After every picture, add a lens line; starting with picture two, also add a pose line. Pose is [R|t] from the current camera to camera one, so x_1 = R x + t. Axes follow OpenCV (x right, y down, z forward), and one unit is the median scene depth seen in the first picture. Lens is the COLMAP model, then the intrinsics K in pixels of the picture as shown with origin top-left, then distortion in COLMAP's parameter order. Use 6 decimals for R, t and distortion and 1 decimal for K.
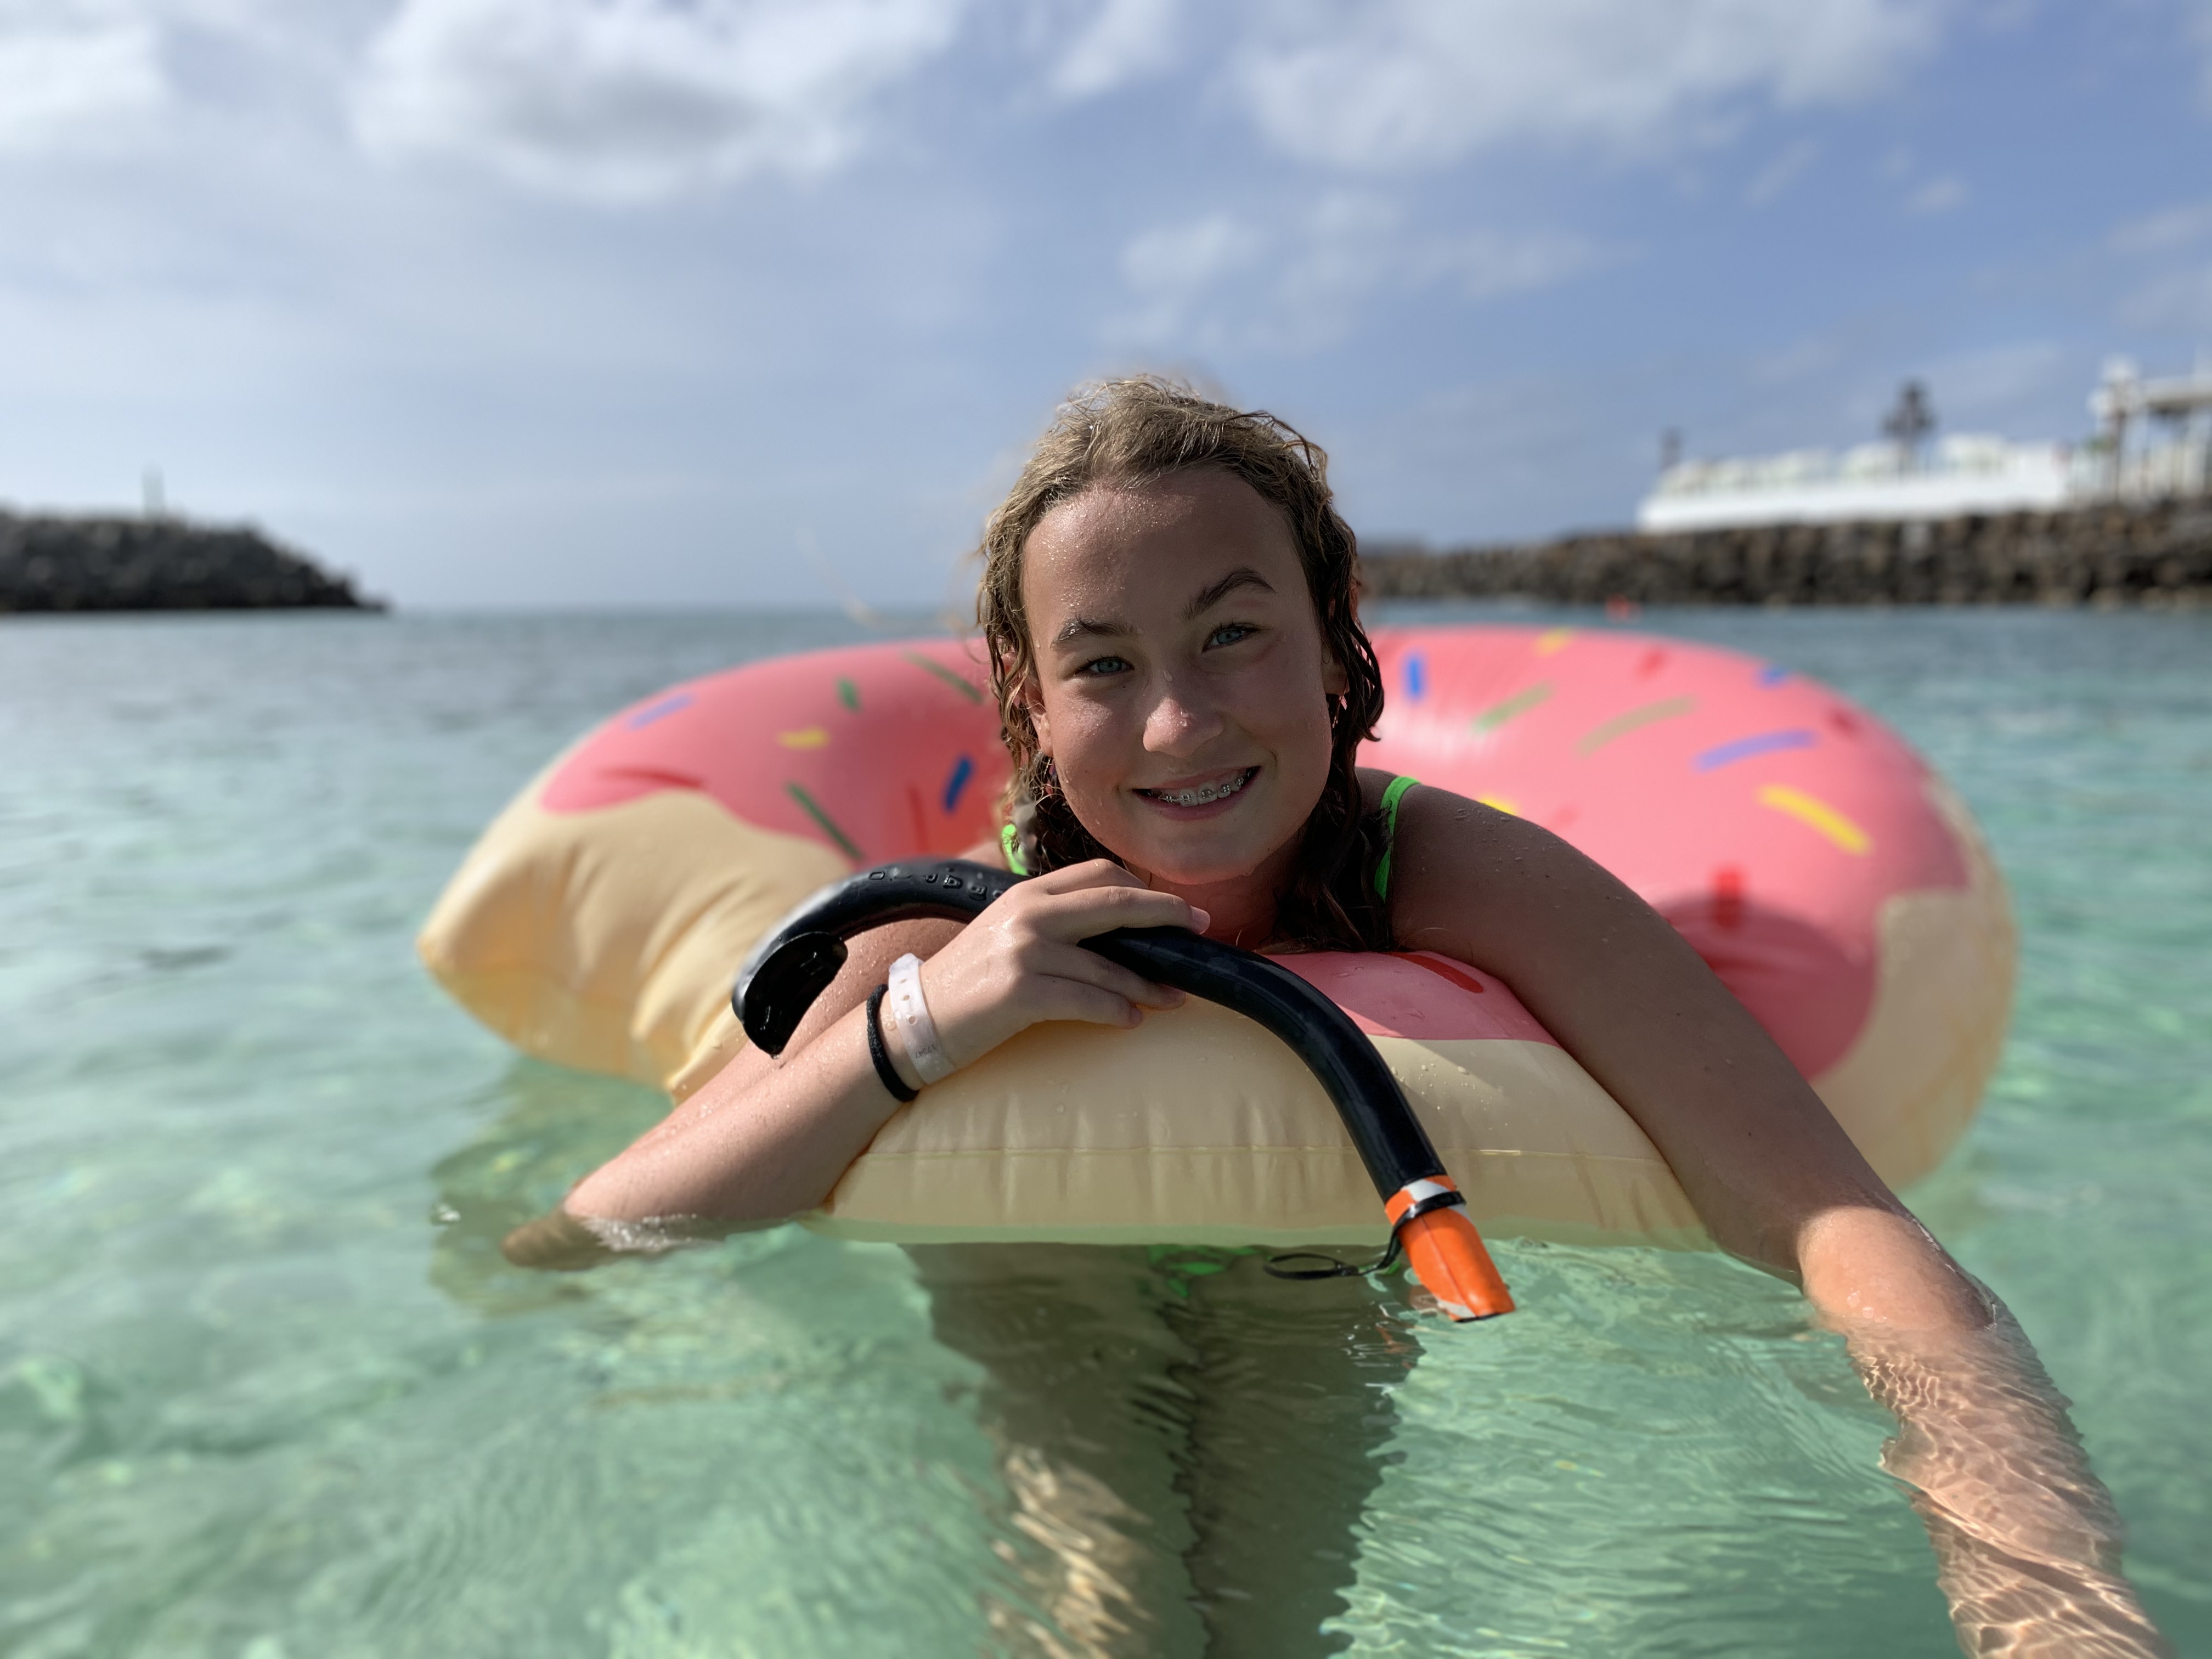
lens RADIAL K [[1839.6, 0, 1095.0], [0, 1839.6, 839.4], [0, 0, 1]] dist [0.017790, 0.015350]
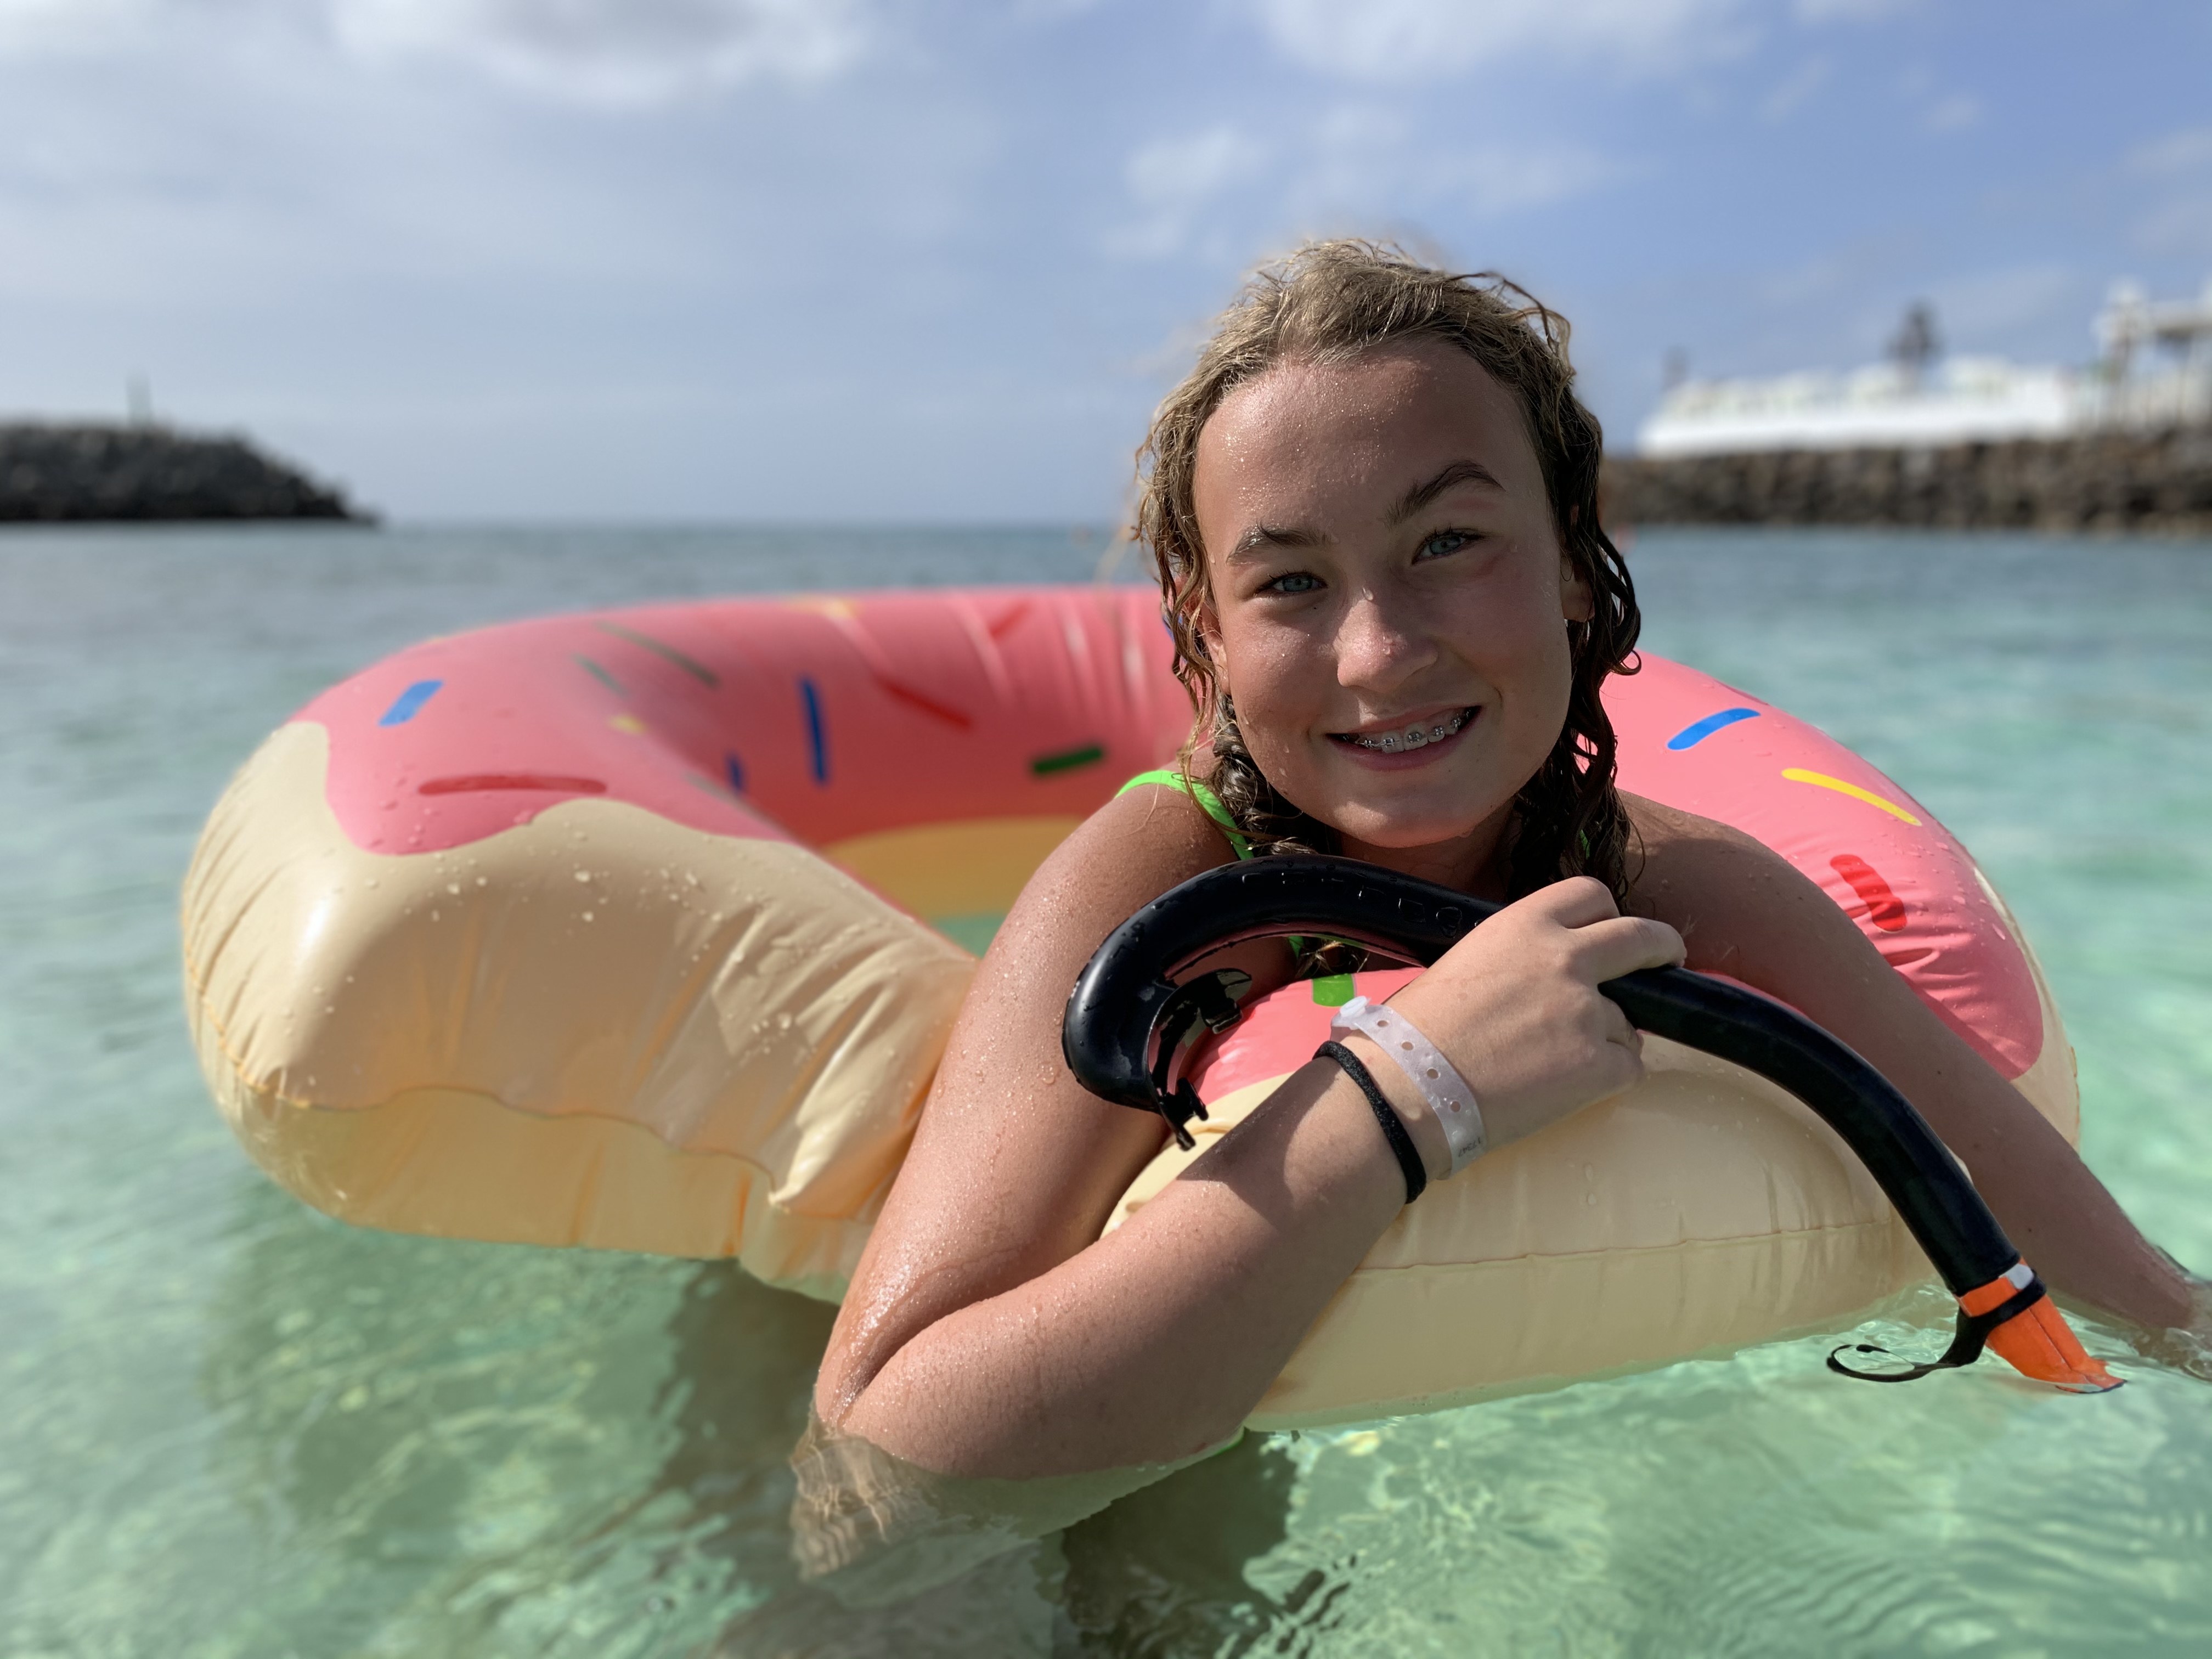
lens RADIAL K [[1839.6, 0, 1110.1], [0, 1839.6, 822.1], [0, 0, 1]] dist [0.017790, 0.015350]
pose [[0.999925, 0.006500, 0.010416, -0.084105], [-0.006847, 0.999410, 0.033648, -0.014016], [-0.010191, -0.033717, 0.999379, 0.172519]]
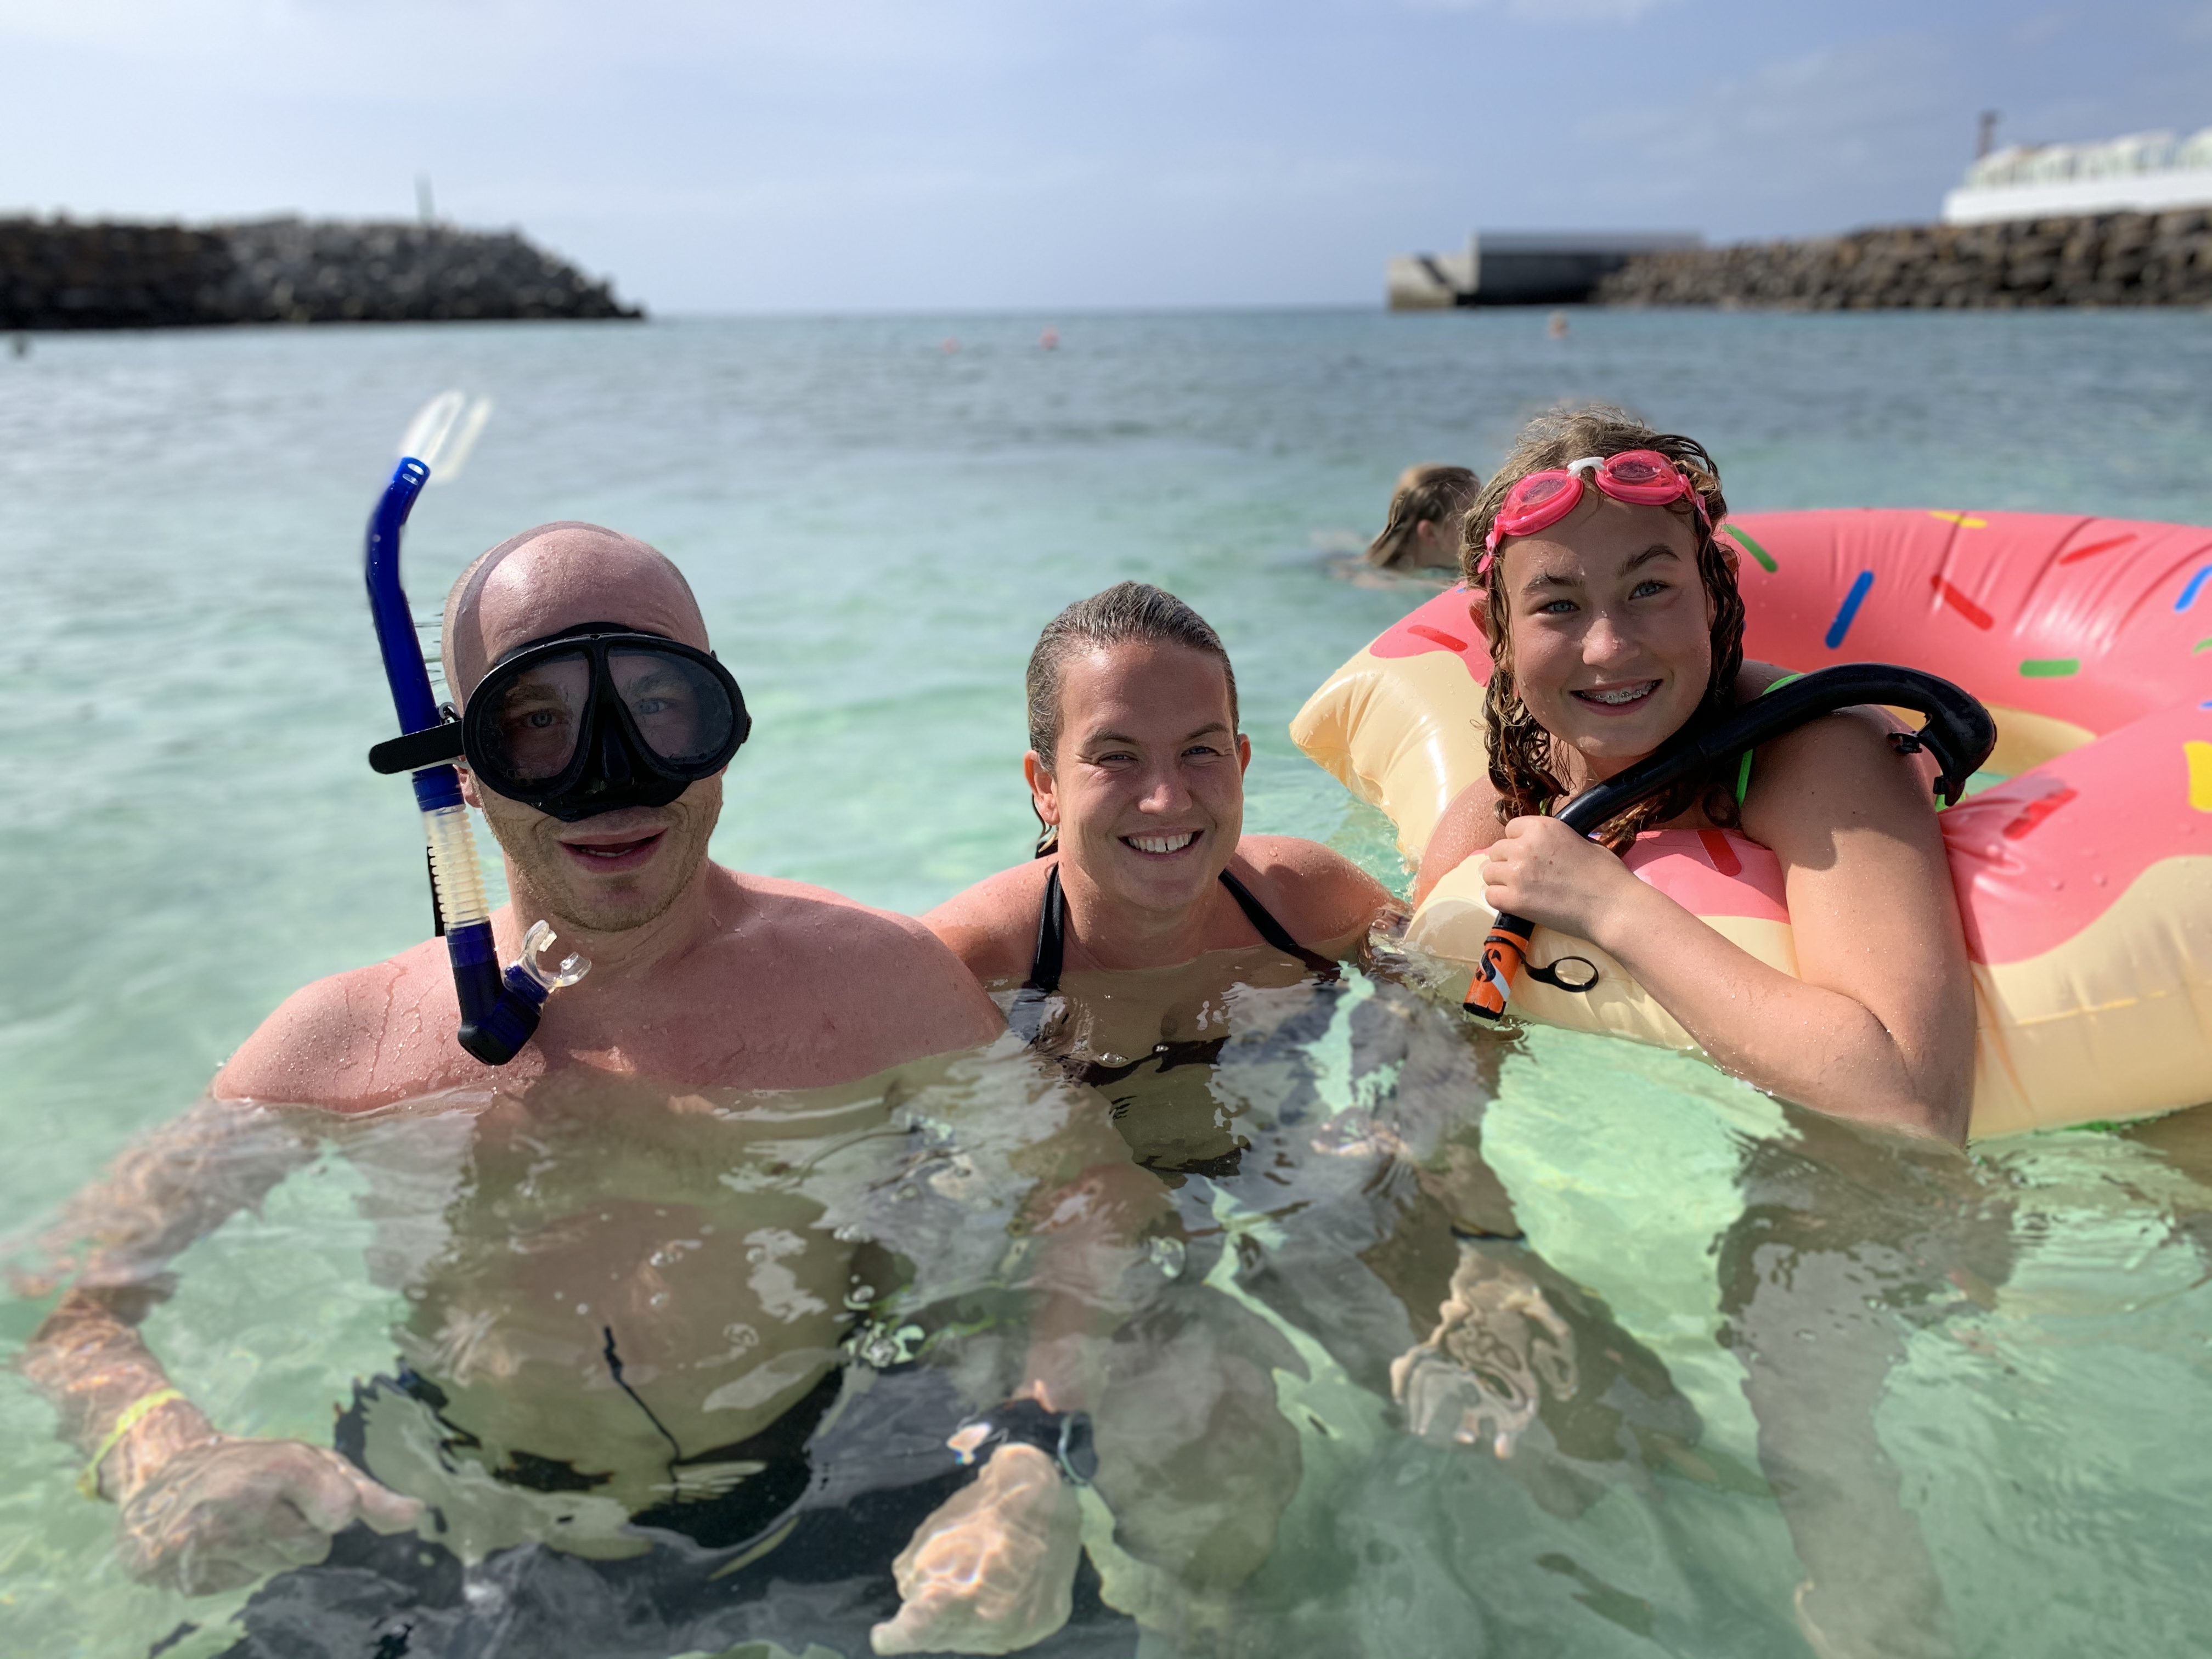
lens RADIAL K [[1839.6, 0, 1091.1], [0, 1839.6, 832.1], [0, 0, 1]] dist [0.017790, 0.015350]
pose [[0.991287, 0.034267, -0.127188, -0.174220], [-0.014714, 0.988333, 0.151596, -0.134608], [0.130899, -0.148403, 0.980225, -0.535362]]
